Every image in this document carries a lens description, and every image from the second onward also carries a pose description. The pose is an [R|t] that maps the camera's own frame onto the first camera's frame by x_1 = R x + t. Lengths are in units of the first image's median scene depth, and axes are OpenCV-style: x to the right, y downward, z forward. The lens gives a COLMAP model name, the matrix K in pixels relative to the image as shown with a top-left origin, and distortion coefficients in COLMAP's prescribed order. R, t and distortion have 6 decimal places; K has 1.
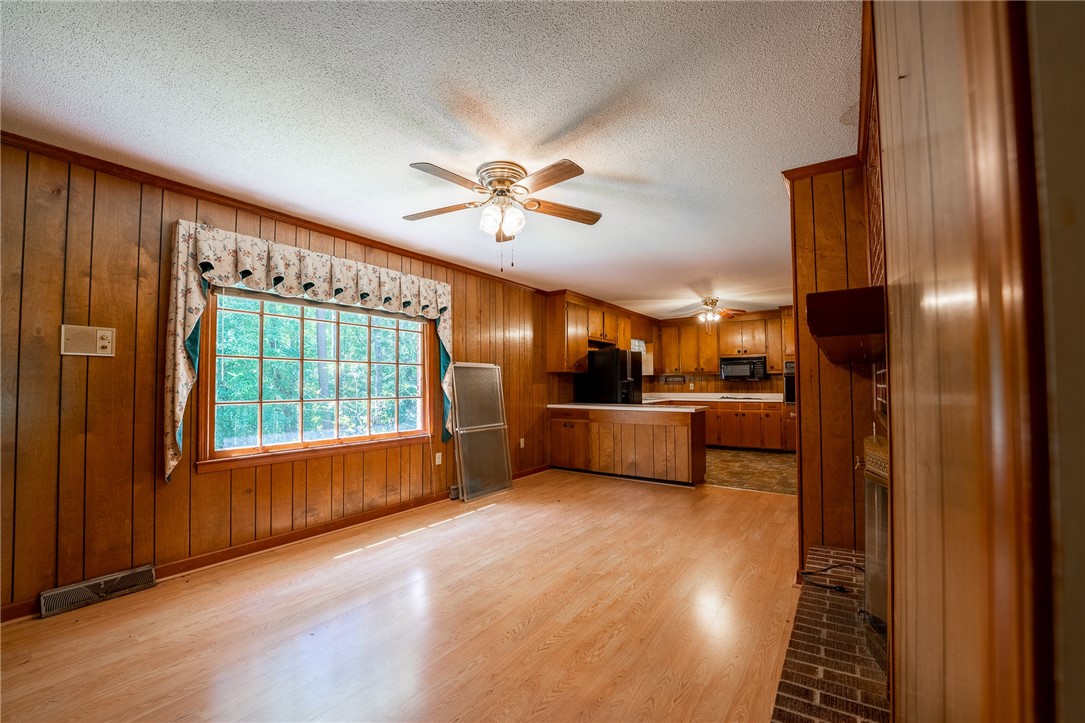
lens RADIAL K [[431.7, 0, 542.0], [0, 431.7, 370.8], [0, 0, 1]] dist [-0.028635, 0.000085]
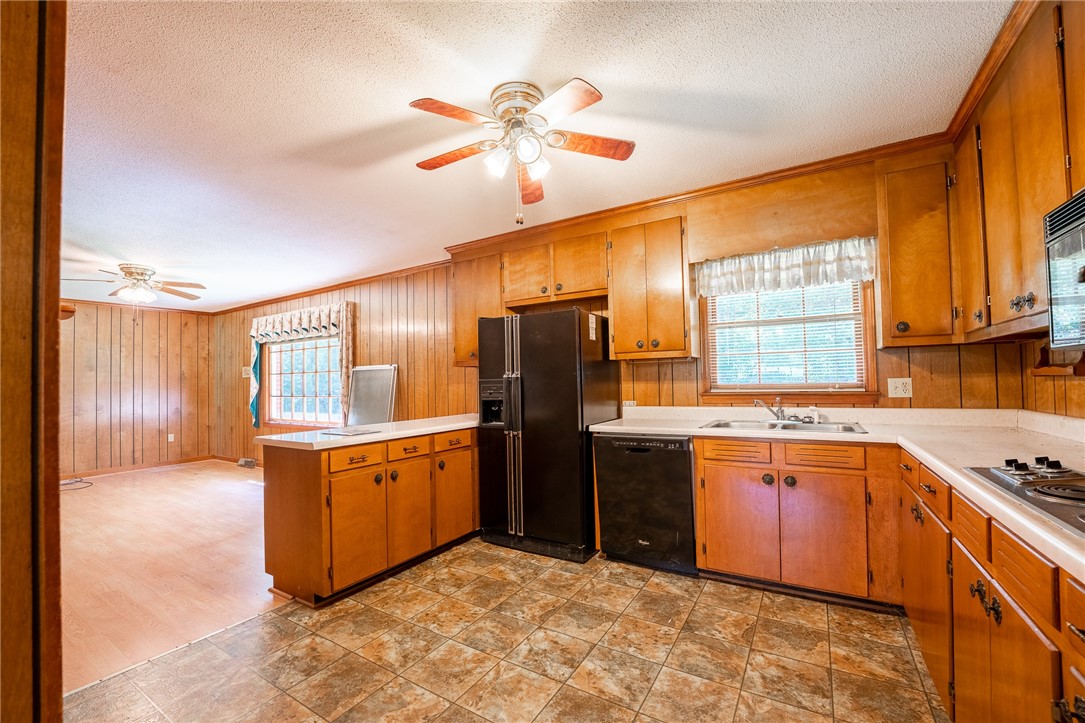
lens RADIAL K [[431.7, 0, 542.0], [0, 431.7, 370.8], [0, 0, 1]] dist [-0.028635, 0.000085]
pose [[0.082796, -0.022989, -0.996301, 0.761092], [0.047666, 0.998681, -0.019083, 0.028769], [0.995426, -0.045910, 0.083783, 1.097198]]
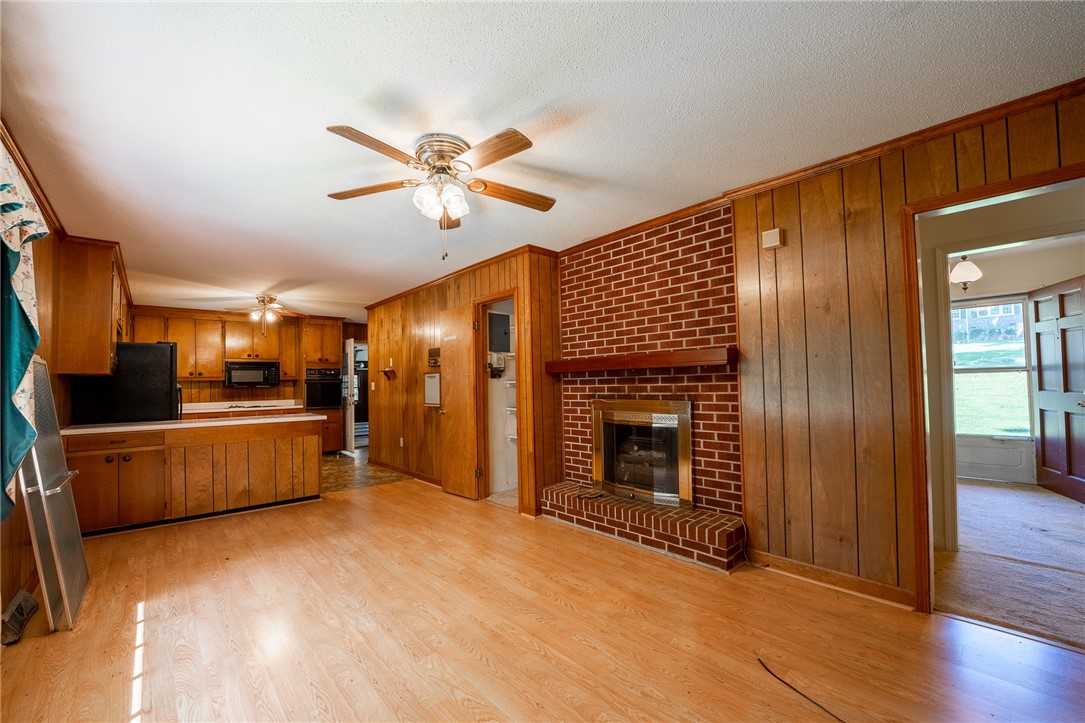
lens RADIAL K [[431.7, 0, 542.0], [0, 431.7, 370.8], [0, 0, 1]] dist [-0.028635, 0.000085]
pose [[0.244996, 0.028123, 0.969116, -0.391388], [-0.010377, 0.999598, -0.026384, 0.007765], [-0.969469, -0.003592, 0.245189, 0.258952]]
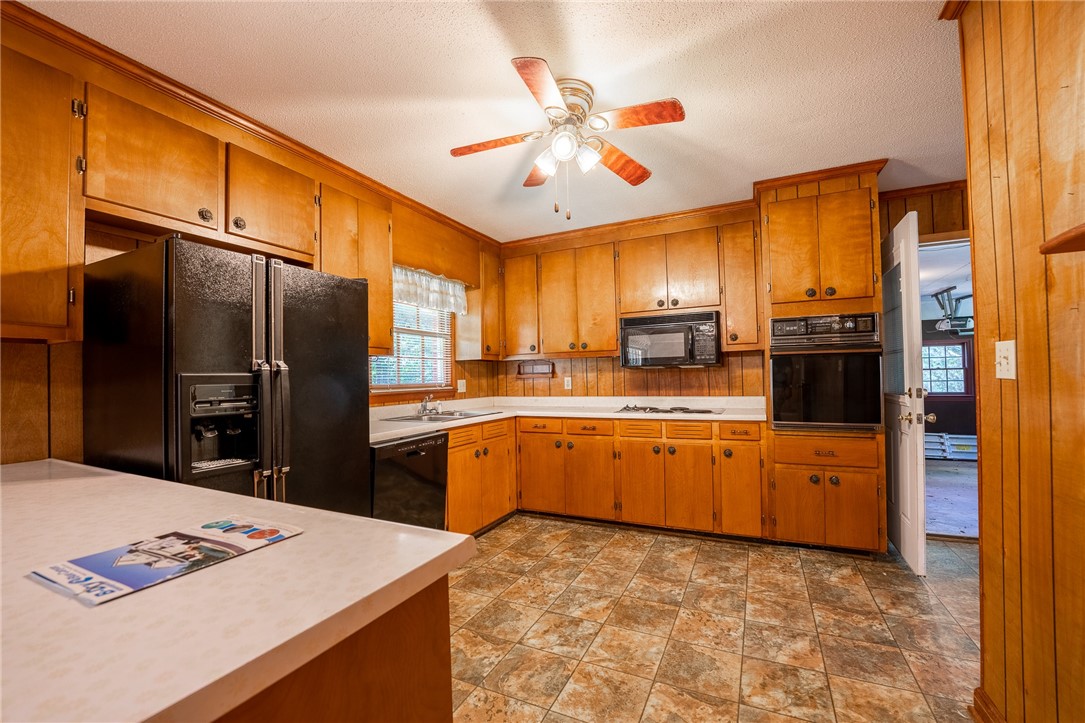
lens RADIAL K [[431.7, 0, 542.0], [0, 431.7, 370.8], [0, 0, 1]] dist [-0.028635, 0.000085]
pose [[0.986831, -0.014186, 0.161134, 0.392632], [0.011630, 0.999791, 0.016798, 0.023345], [-0.161338, -0.014703, 0.986790, 0.857798]]
